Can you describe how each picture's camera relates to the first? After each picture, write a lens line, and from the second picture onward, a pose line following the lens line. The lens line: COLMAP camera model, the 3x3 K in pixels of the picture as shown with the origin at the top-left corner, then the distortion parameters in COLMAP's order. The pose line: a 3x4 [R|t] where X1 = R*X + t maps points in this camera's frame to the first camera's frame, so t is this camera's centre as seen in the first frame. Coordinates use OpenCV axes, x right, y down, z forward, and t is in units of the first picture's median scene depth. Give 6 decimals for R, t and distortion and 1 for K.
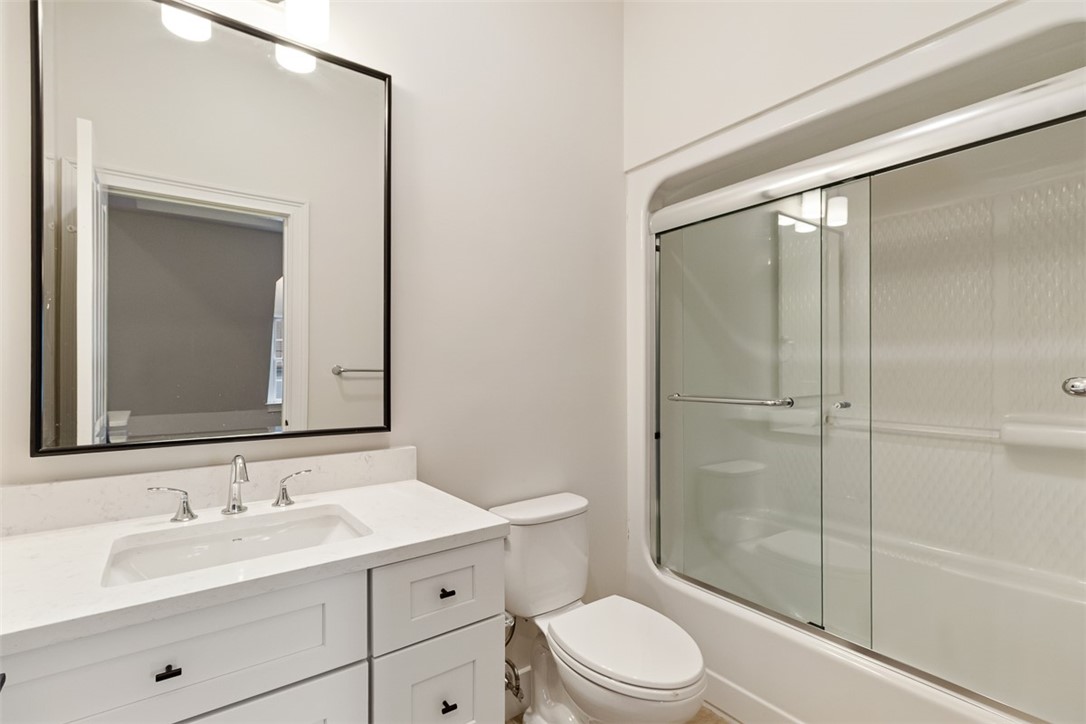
lens RADIAL K [[497.7, 0, 546.2], [0, 497.7, 359.0], [0, 0, 1]] dist [0.002883, 0.000127]
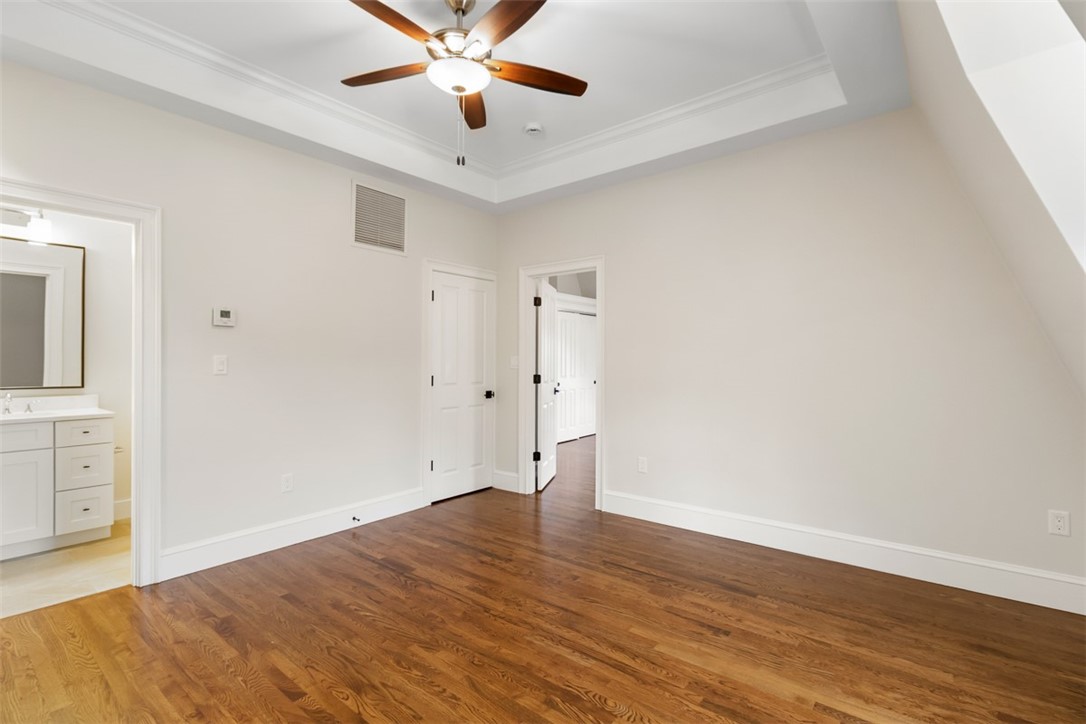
lens RADIAL K [[497.7, 0, 546.2], [0, 497.7, 359.0], [0, 0, 1]] dist [0.002883, 0.000127]
pose [[0.967857, 0.002867, 0.251484, 1.574931], [-0.003857, 0.999987, 0.003444, -0.024092], [-0.251471, -0.004303, 0.967855, -2.434386]]
